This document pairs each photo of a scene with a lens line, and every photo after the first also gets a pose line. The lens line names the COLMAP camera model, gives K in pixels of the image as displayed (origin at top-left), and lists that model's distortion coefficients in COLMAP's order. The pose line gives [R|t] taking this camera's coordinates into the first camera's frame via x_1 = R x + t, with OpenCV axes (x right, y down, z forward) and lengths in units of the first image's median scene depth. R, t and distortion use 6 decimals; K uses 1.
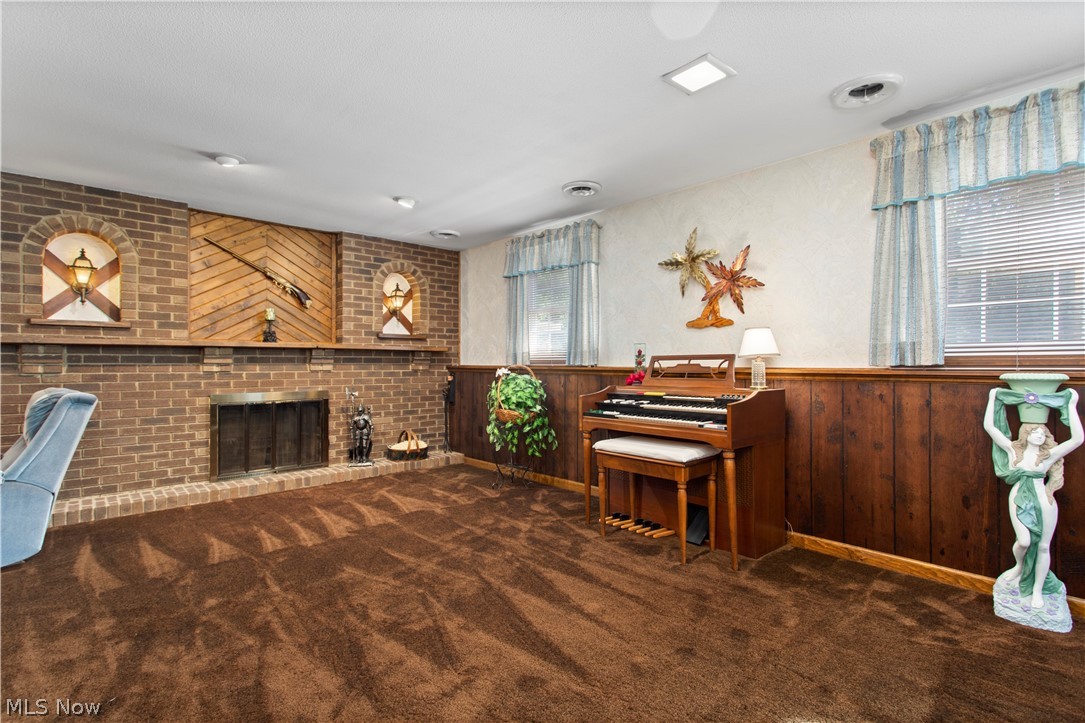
lens RADIAL K [[517.8, 0, 542.5], [0, 517.8, 361.5], [0, 0, 1]] dist [-0.000607, -0.000066]
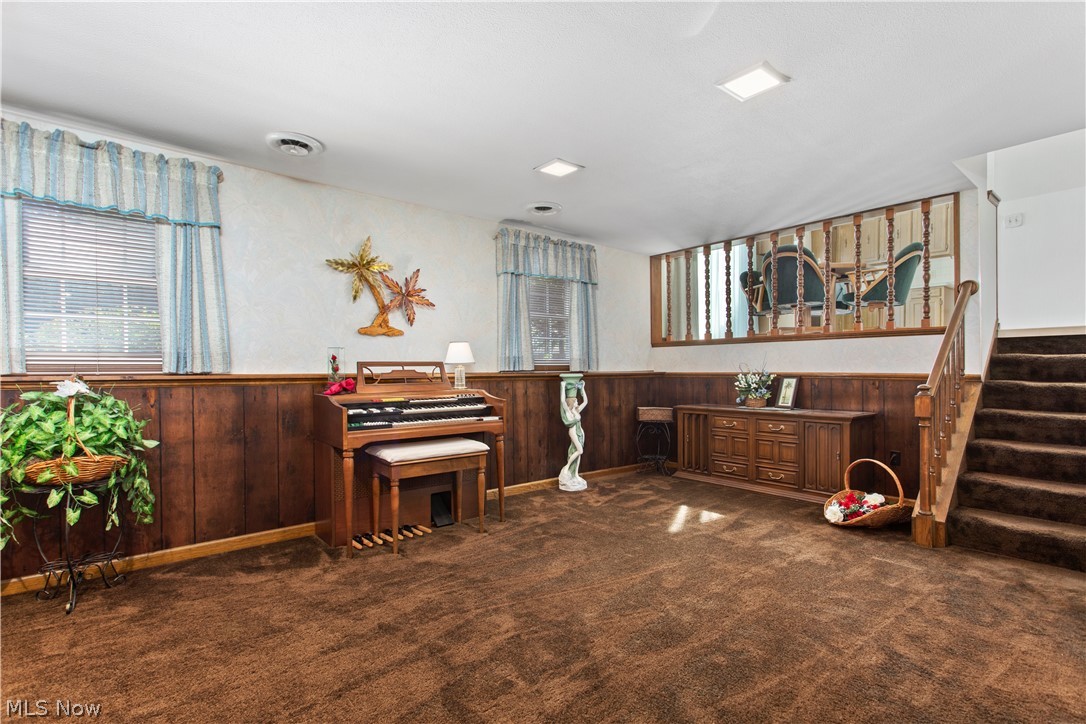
lens RADIAL K [[533.0, 0, 543.9], [0, 533.0, 370.1], [0, 0, 1]] dist [-0.000225, 0.000017]
pose [[0.033799, -0.001679, 0.999427, -0.810606], [0.000394, 0.999999, 0.001667, 0.003221], [-0.999429, 0.000338, 0.033799, 0.674987]]
